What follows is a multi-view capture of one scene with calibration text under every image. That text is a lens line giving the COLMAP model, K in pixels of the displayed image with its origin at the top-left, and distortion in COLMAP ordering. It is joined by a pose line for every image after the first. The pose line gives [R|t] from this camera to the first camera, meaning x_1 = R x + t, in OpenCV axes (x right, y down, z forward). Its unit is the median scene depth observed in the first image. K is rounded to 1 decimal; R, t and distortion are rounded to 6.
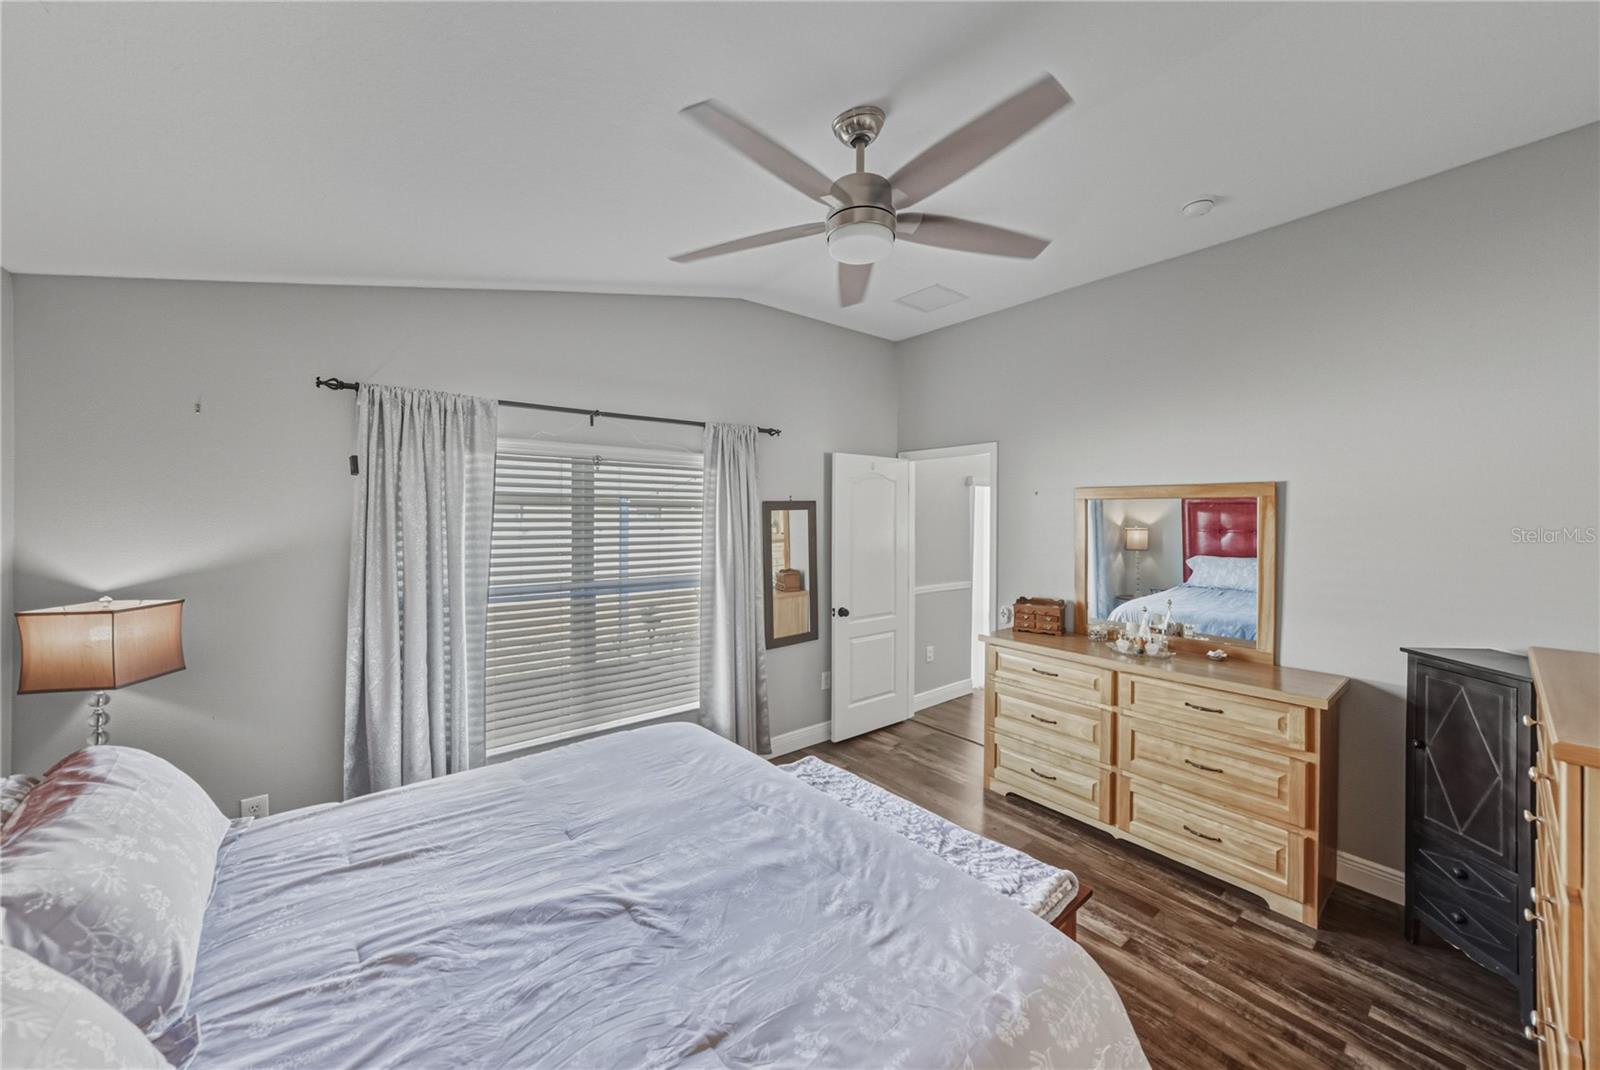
lens RADIAL K [[561.2, 0, 804.4], [0, 561.2, 530.8], [0, 0, 1]] dist [-0.025770, 0.006863]
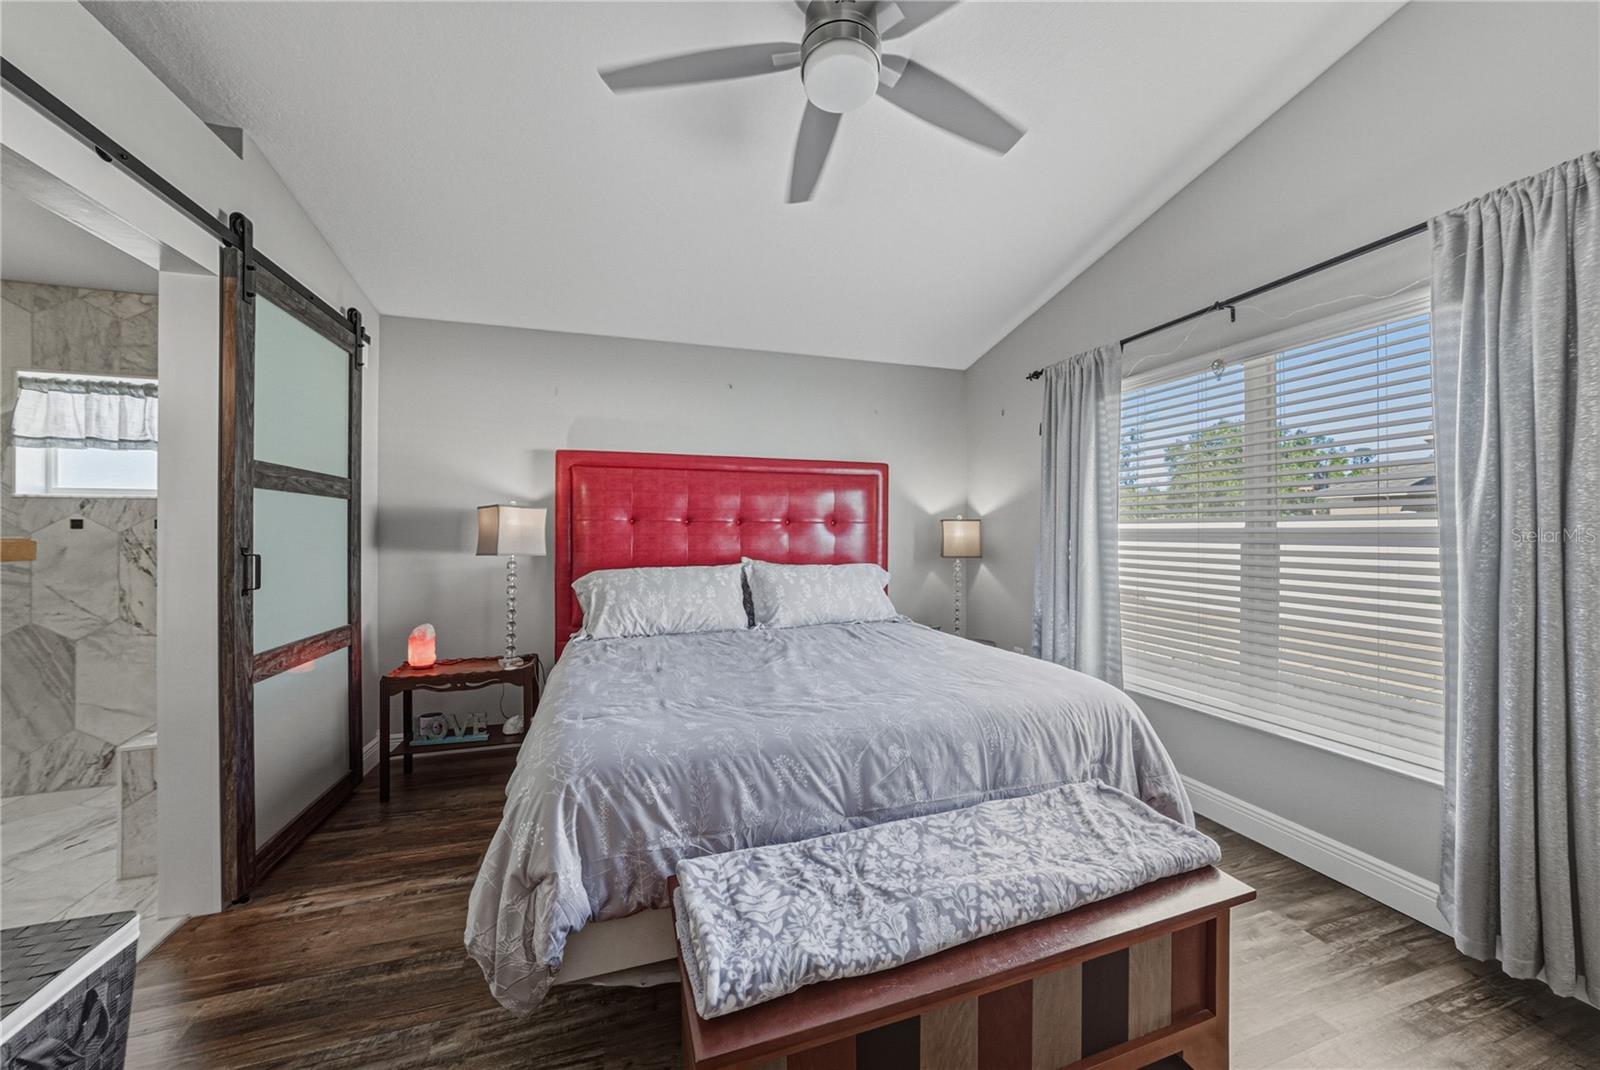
lens RADIAL K [[561.2, 0, 804.4], [0, 561.2, 530.8], [0, 0, 1]] dist [-0.025770, 0.006863]
pose [[-0.338020, -0.005703, -0.941121, 0.961924], [-0.020908, 0.999780, 0.001450, 0.200449], [0.940906, 0.020167, -0.338065, 1.275225]]
